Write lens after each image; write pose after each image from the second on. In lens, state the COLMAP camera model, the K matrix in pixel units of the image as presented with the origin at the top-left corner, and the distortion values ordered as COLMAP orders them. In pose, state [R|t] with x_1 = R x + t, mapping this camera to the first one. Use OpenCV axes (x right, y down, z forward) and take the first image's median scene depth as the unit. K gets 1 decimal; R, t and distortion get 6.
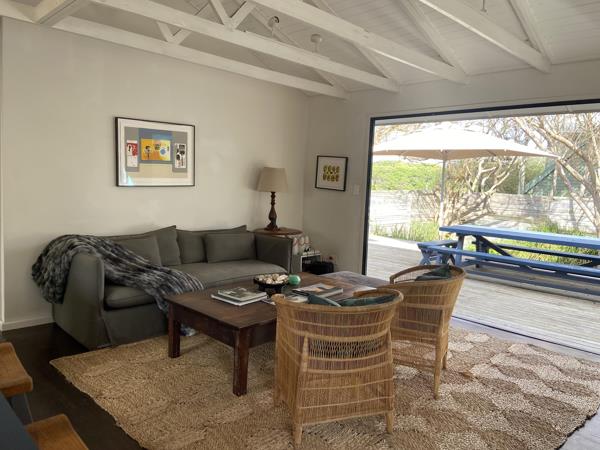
lens RADIAL K [[441.1, 0, 324.2], [0, 441.1, 224.8], [0, 0, 1]] dist [0.001825, 0.000481]
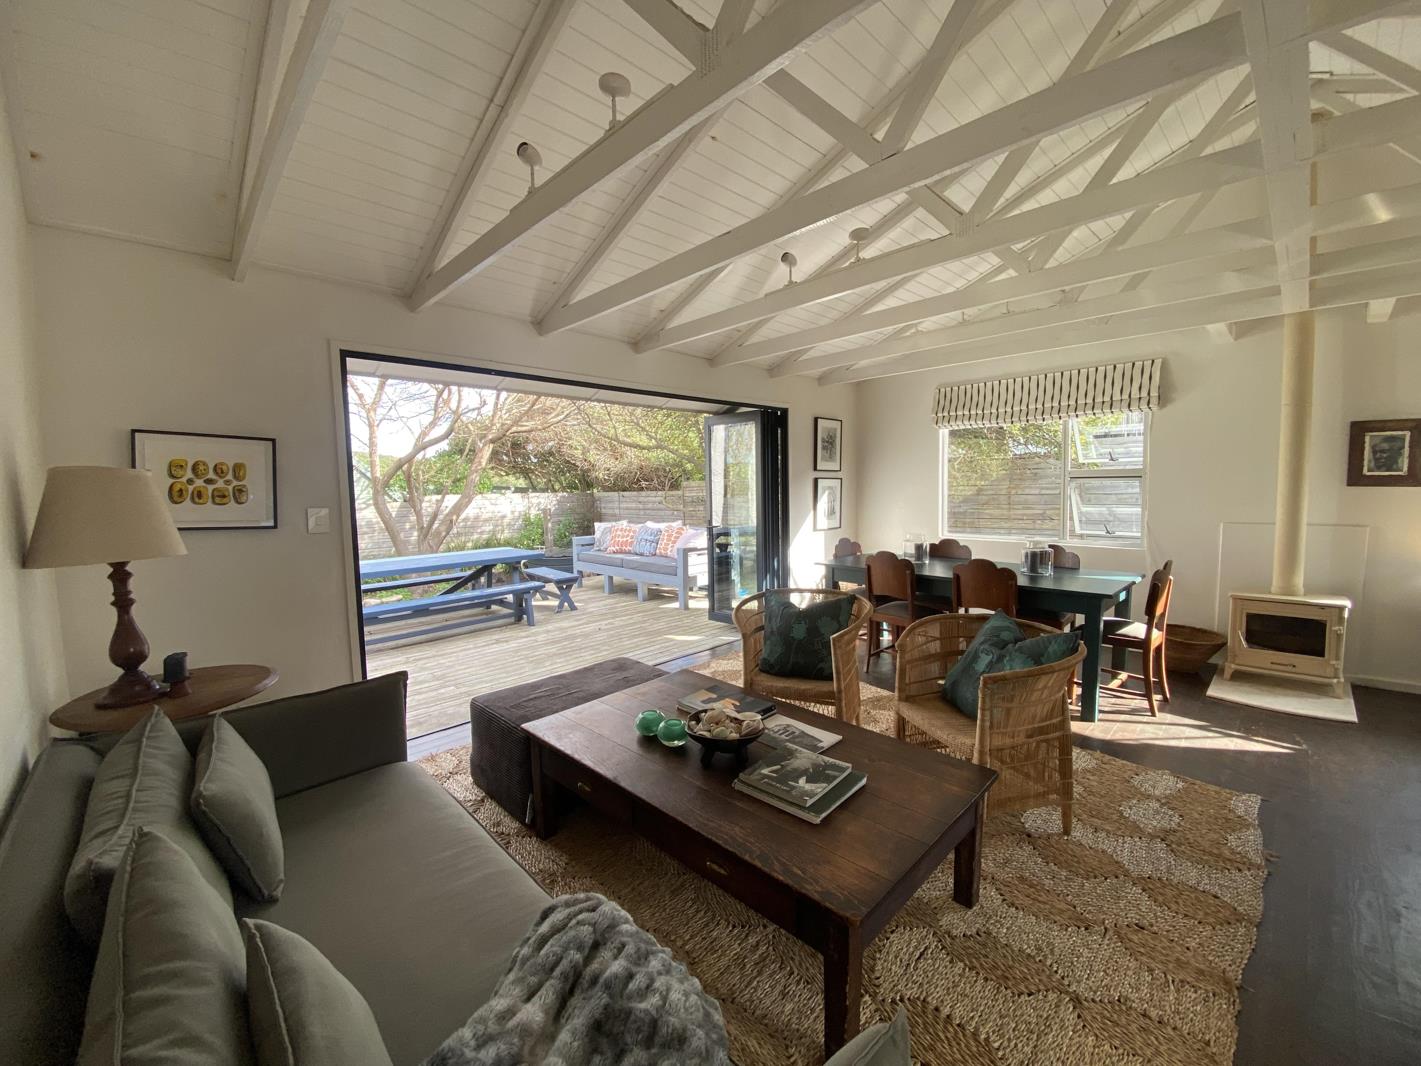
lens RADIAL K [[572.6, 0, 687.5], [0, 572.6, 530.7], [0, 0, 1]] dist [-0.000744, -0.012722]
pose [[0.067936, -0.127593, 0.989497, -0.499854], [0.128258, 0.984676, 0.118165, -0.103350], [-0.989411, 0.118883, 0.083259, 0.732472]]
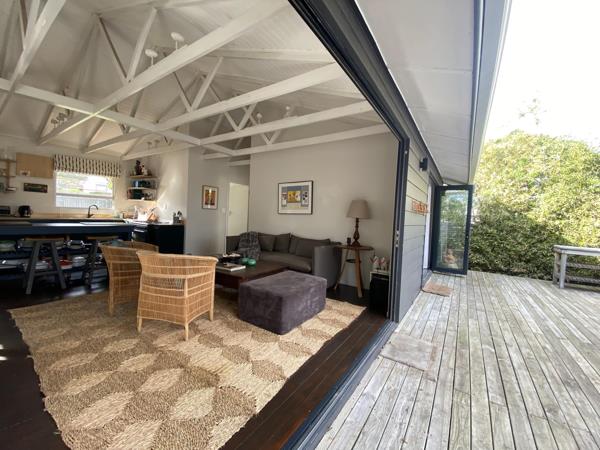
lens RADIAL K [[243.2, 0, 300.0], [0, 243.2, 225.0], [0, 0, 1]] dist [0.037955, -0.028712]
pose [[0.155907, -0.003087, -0.987767, 0.694773], [-0.142315, 0.989491, -0.025555, -0.012302], [0.977466, 0.144558, 0.153829, 0.834950]]
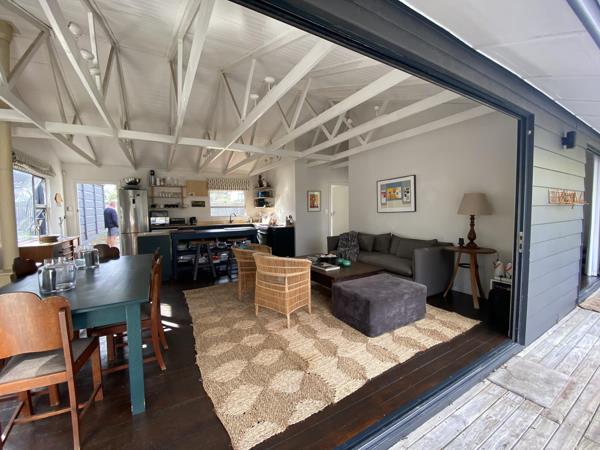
lens RADIAL K [[243.2, 0, 300.0], [0, 243.2, 225.0], [0, 0, 1]] dist [0.037955, -0.028712]
pose [[-0.289186, 0.016787, -0.957126, 0.724205], [-0.098359, 0.994033, 0.047152, -0.040330], [0.952207, 0.107777, -0.285809, 0.886838]]
